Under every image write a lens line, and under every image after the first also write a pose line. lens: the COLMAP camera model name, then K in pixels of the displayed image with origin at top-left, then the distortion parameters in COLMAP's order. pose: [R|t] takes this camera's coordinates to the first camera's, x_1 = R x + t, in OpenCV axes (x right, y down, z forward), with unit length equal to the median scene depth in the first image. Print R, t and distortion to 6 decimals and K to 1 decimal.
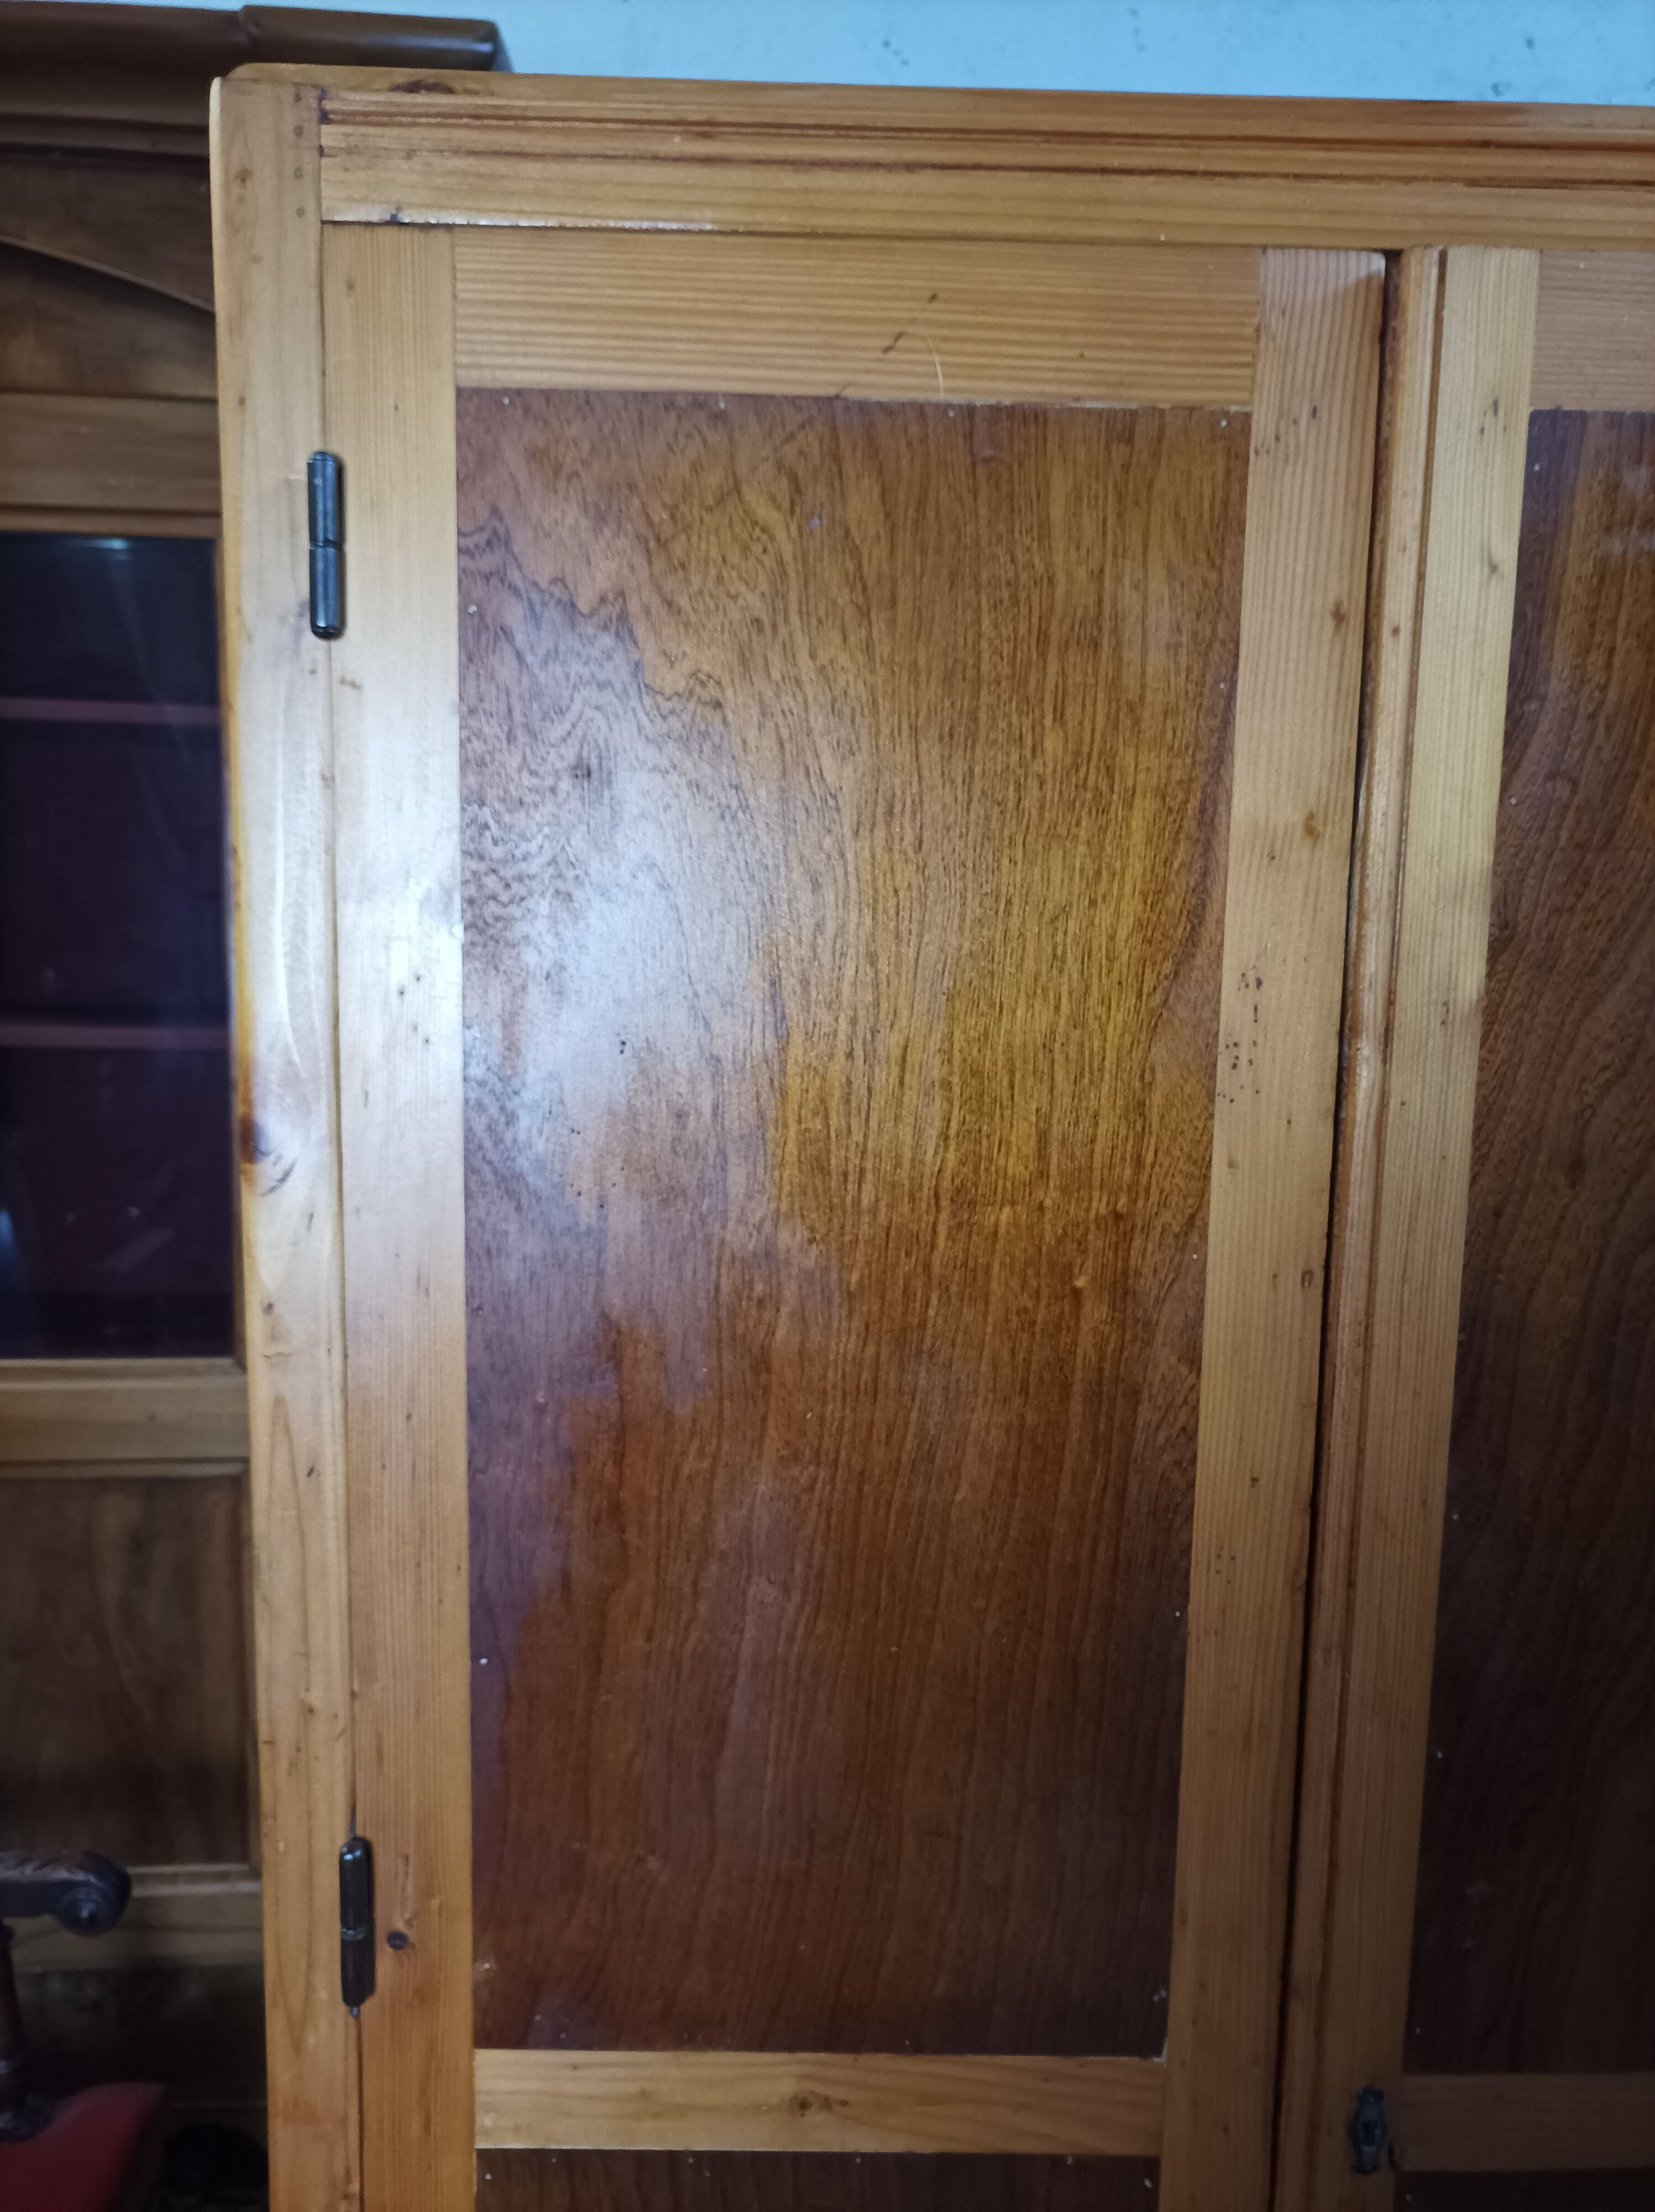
lens RADIAL K [[1629.8, 0, 827.5], [0, 1629.8, 1106.0], [0, 0, 1]] dist [-0.001605, 0.005350]
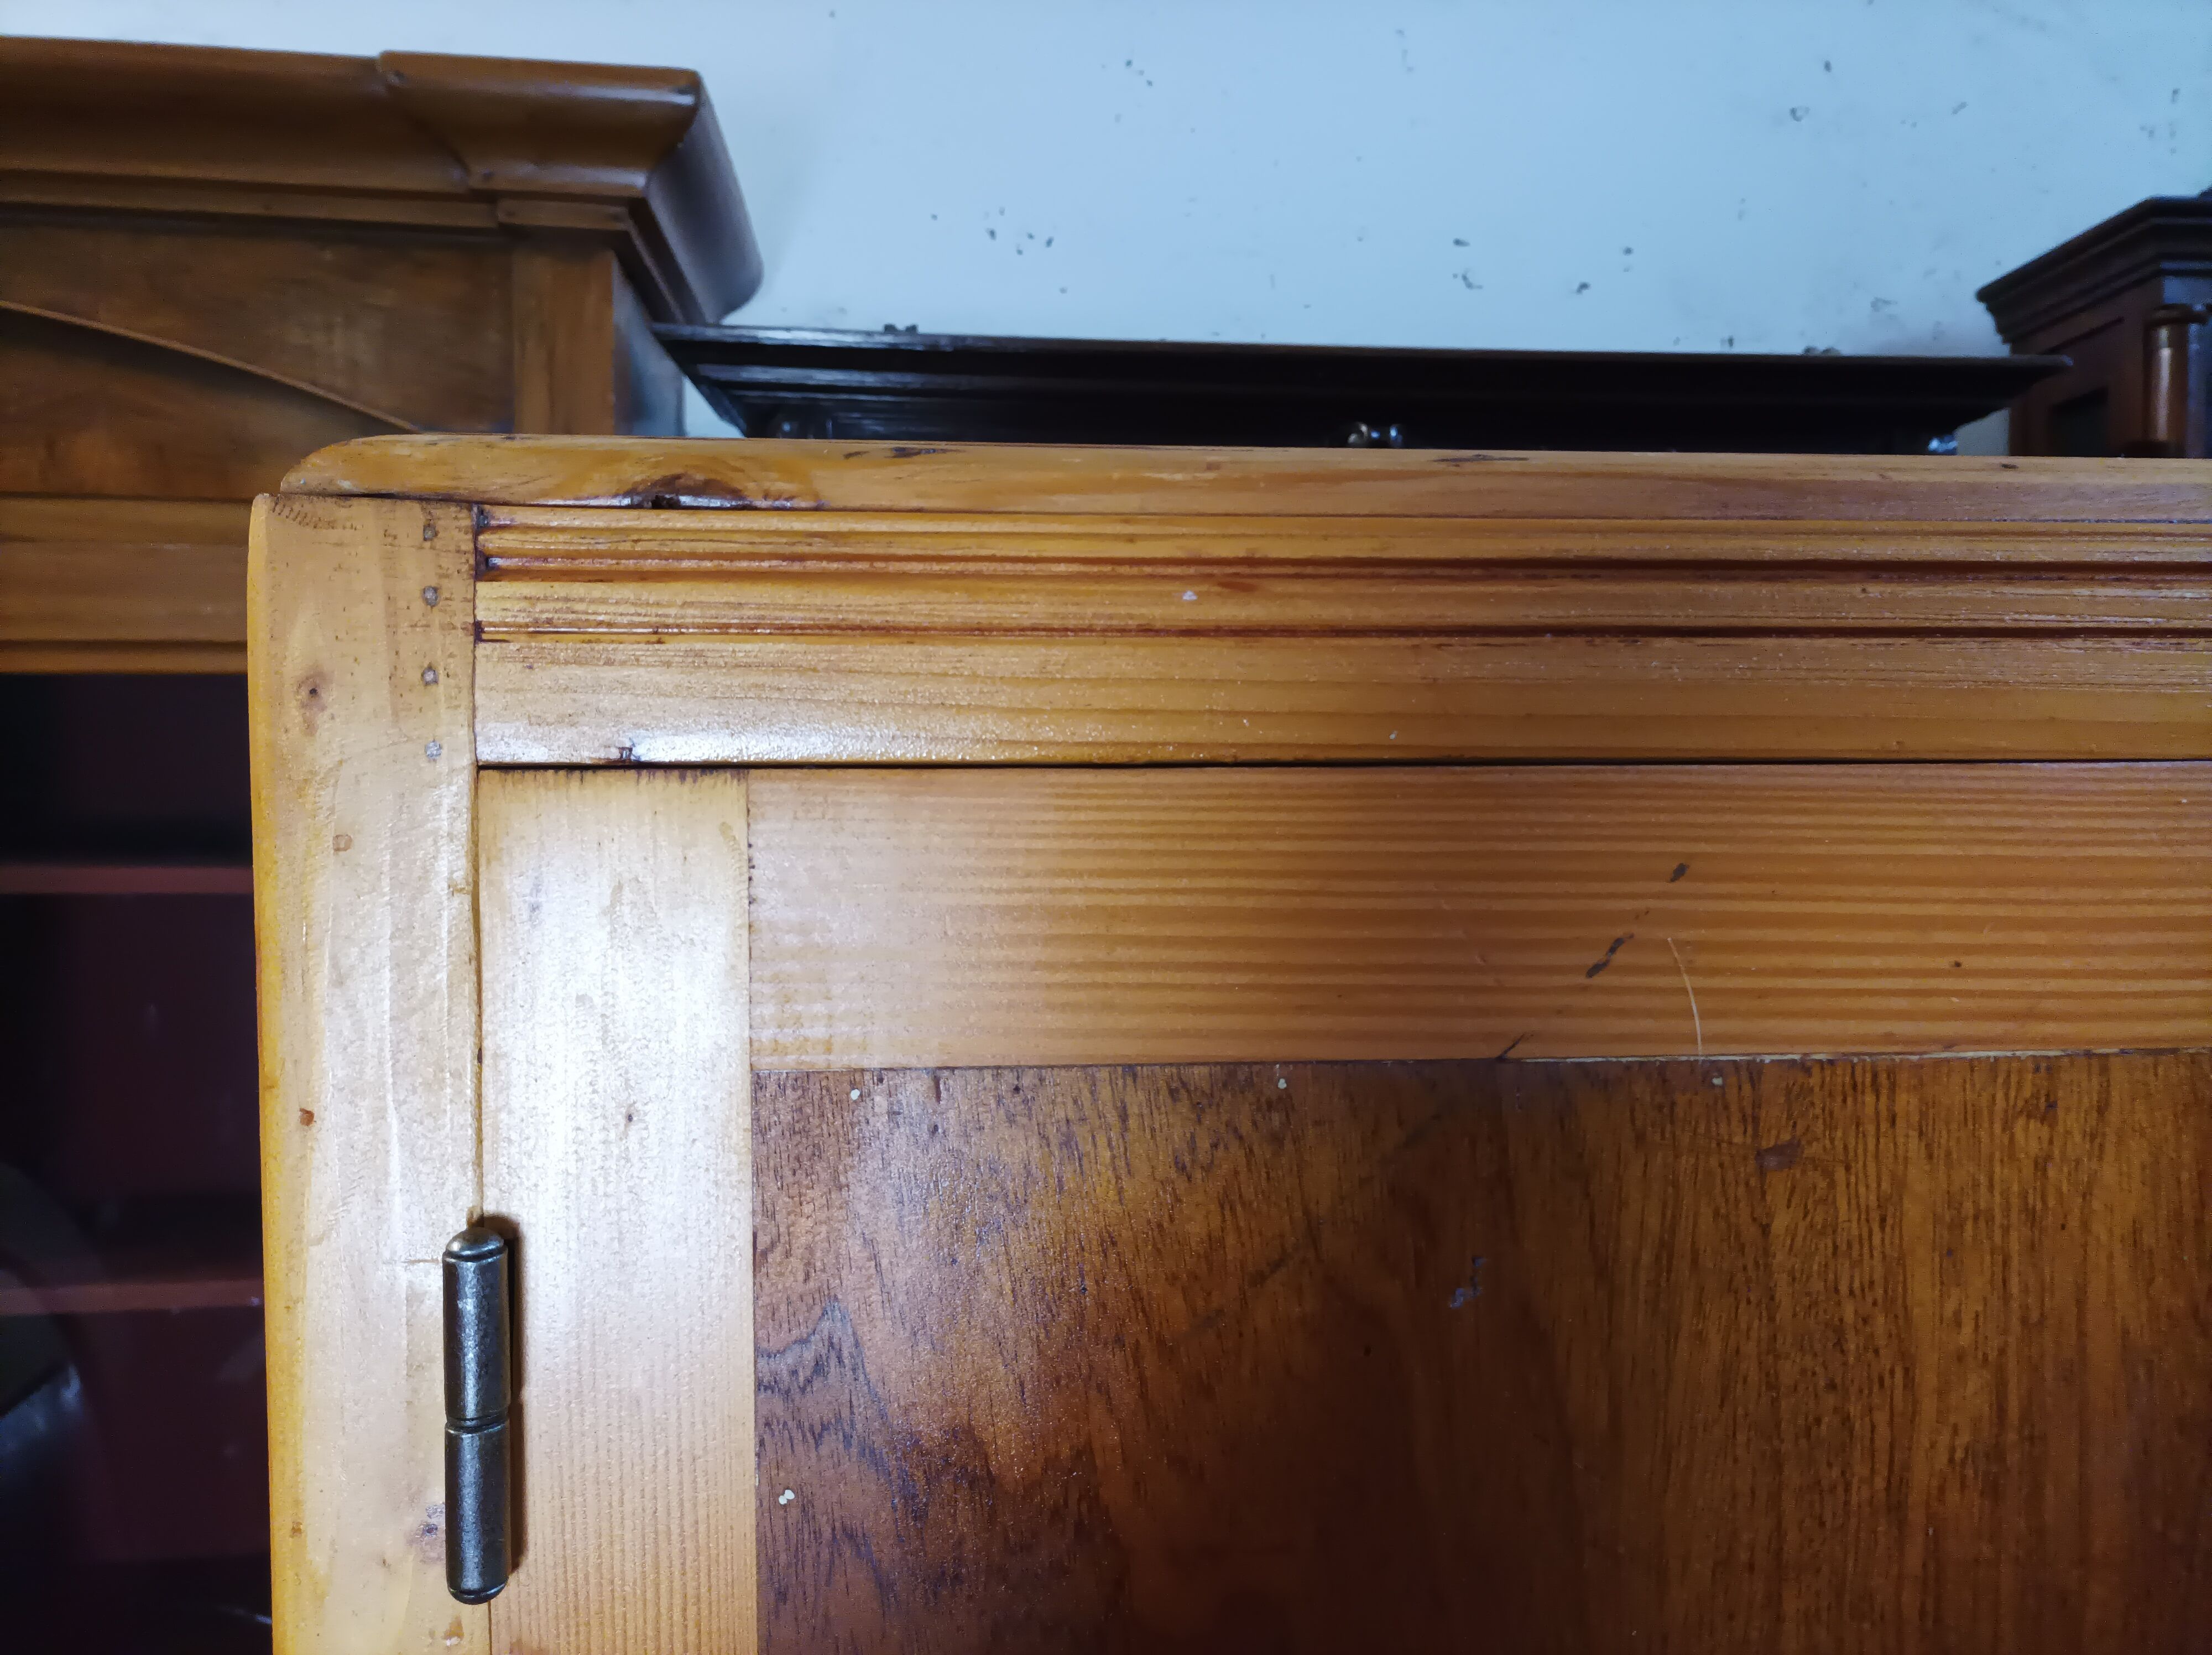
lens RADIAL K [[1629.2, 0, 1106.0], [0, 1629.2, 827.5], [0, 0, 1]] dist [0.036748, -0.045580]
pose [[0.997364, -0.025725, 0.067842, -0.151768], [0.032587, 0.994244, -0.102061, -0.459220], [-0.064826, 0.104003, 0.992462, 0.488762]]
